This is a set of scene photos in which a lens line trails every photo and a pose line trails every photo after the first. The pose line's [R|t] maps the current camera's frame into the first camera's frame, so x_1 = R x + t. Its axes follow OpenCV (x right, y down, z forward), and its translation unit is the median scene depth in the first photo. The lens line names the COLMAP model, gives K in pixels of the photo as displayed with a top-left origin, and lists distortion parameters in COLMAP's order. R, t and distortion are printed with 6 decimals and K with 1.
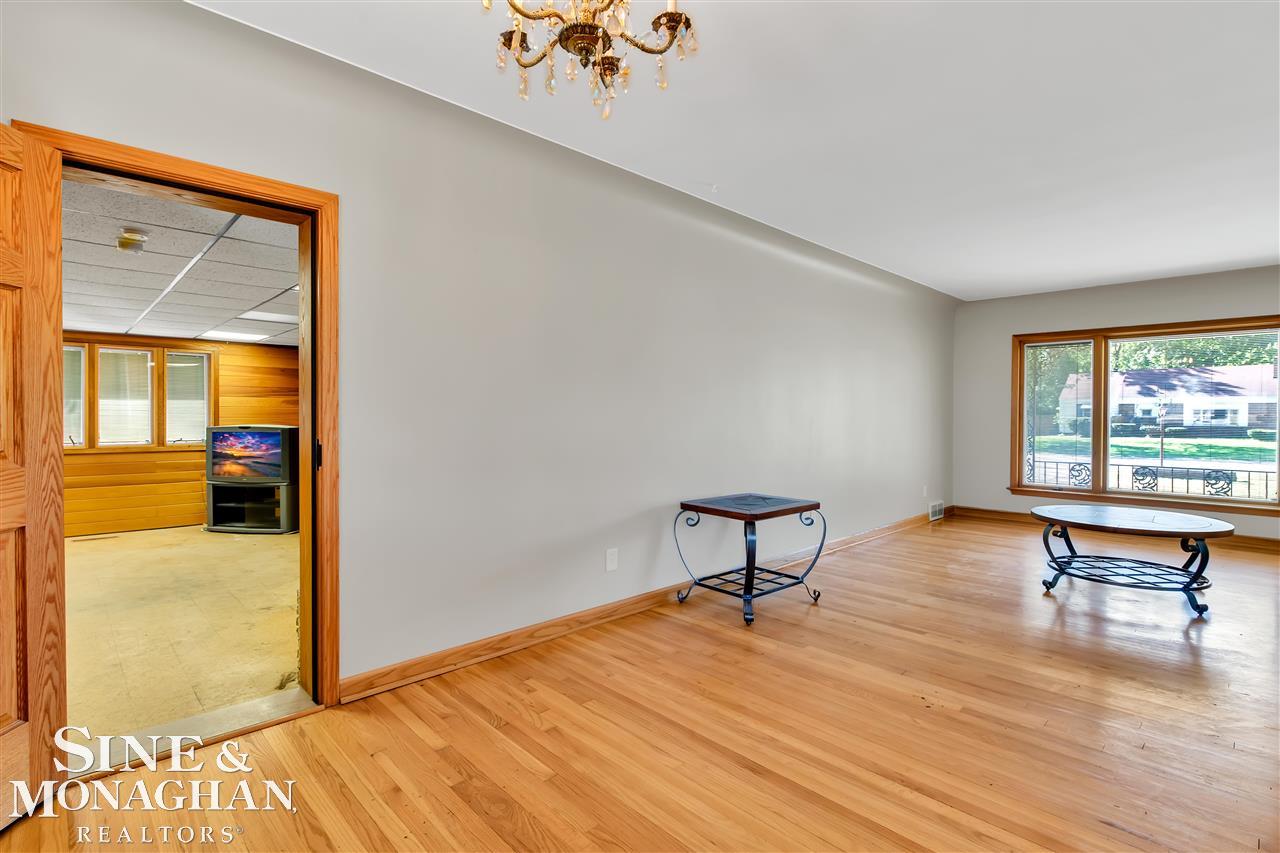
lens RADIAL K [[613.2, 0, 646.9], [0, 613.2, 421.6], [0, 0, 1]] dist [0.002238, 0.000175]
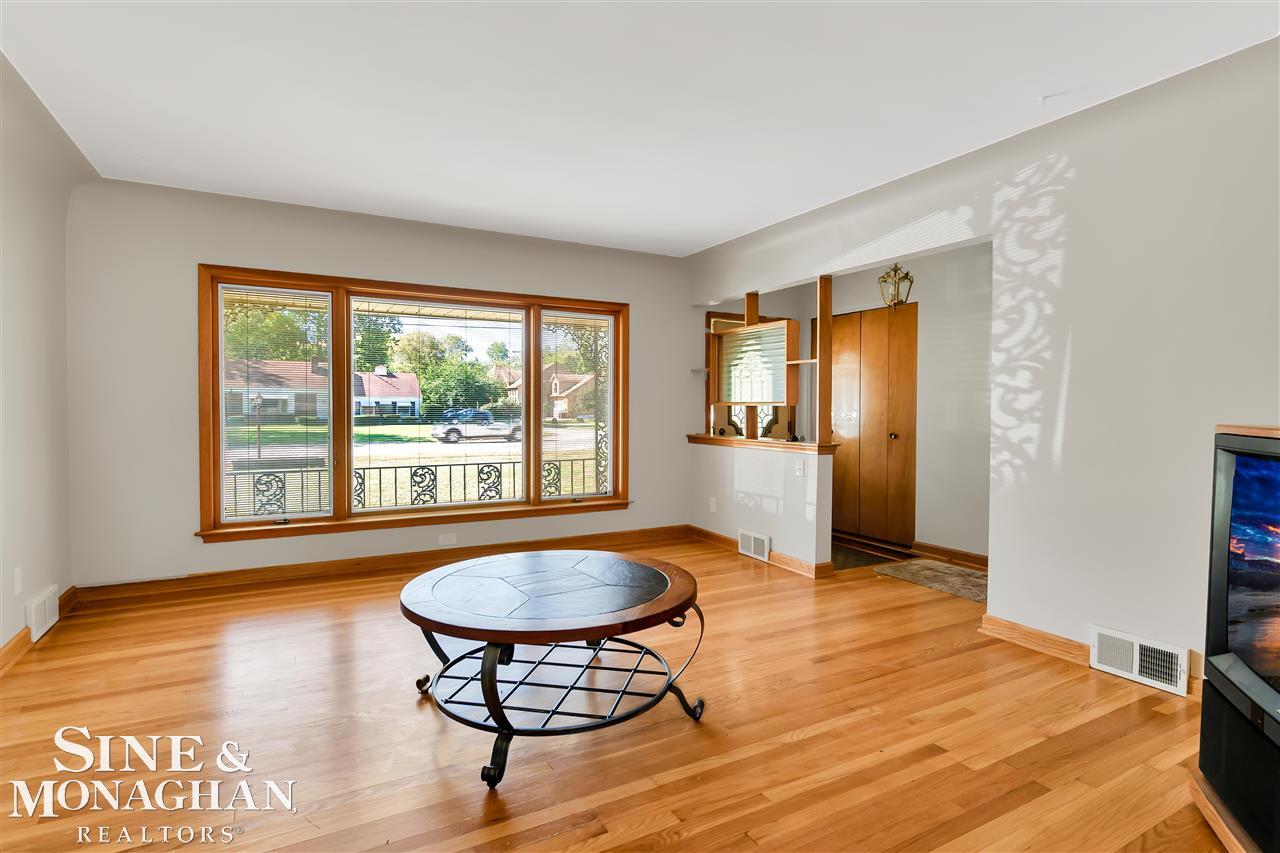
lens RADIAL K [[613.2, 0, 646.2], [0, 613.2, 424.3], [0, 0, 1]] dist [0.002238, 0.000175]
pose [[0.247584, -0.032015, 0.968337, 0.144835], [0.009955, 0.999485, 0.030500, -0.006067], [-0.968815, 0.002089, 0.247775, 0.456594]]
